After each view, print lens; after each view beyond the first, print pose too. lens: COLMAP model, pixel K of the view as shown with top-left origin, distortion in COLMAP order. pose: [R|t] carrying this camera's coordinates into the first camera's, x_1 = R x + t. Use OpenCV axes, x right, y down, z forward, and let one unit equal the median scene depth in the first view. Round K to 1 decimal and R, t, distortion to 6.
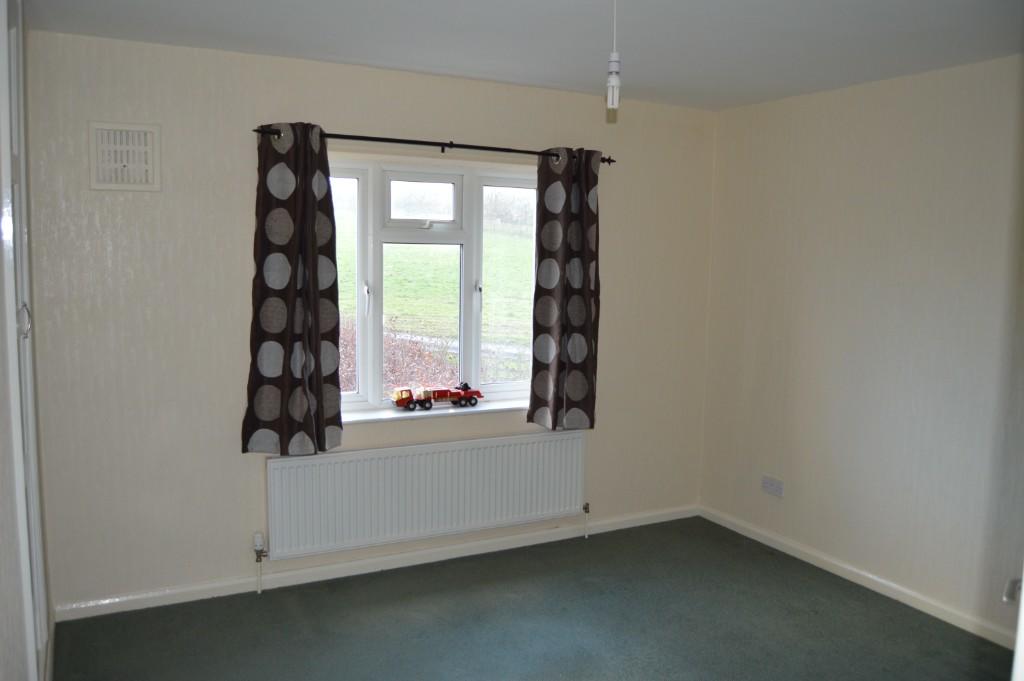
lens RADIAL K [[808.1, 0, 512.0], [0, 808.1, 340.5], [0, 0, 1]] dist [0.002841, 0.000682]
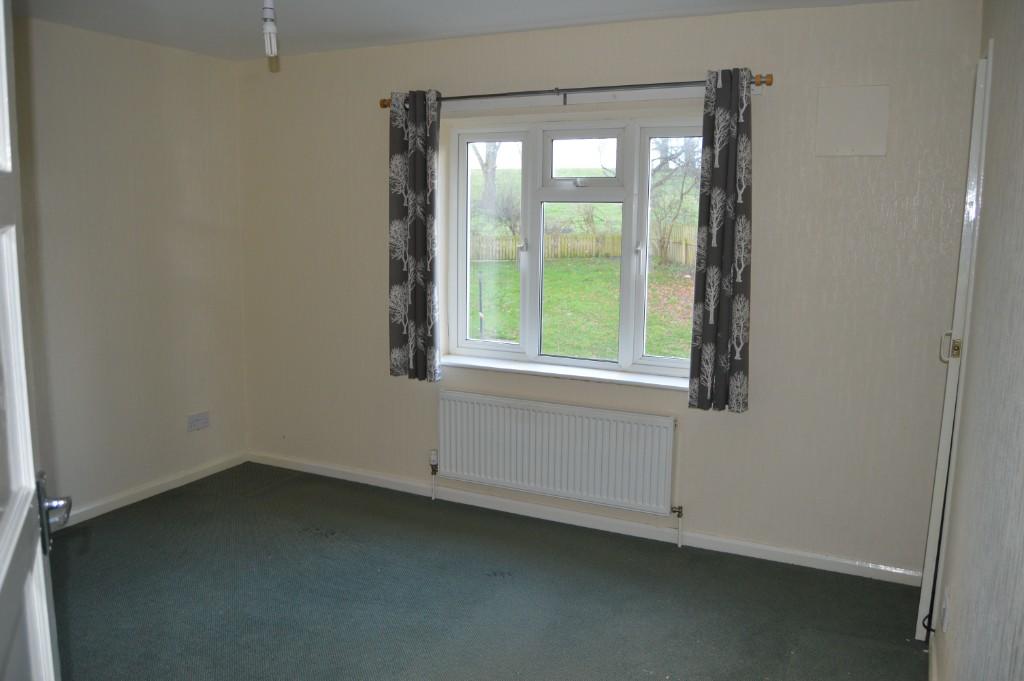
lens RADIAL K [[802.5, 0, 512.0], [0, 802.5, 340.5], [0, 0, 1]] dist [0.000741, -0.001053]
pose [[0.625857, 0.119116, -0.770788, 0.622037], [-0.095275, 0.992544, 0.076026, -0.019787], [0.774097, 0.025855, 0.632539, 0.330751]]
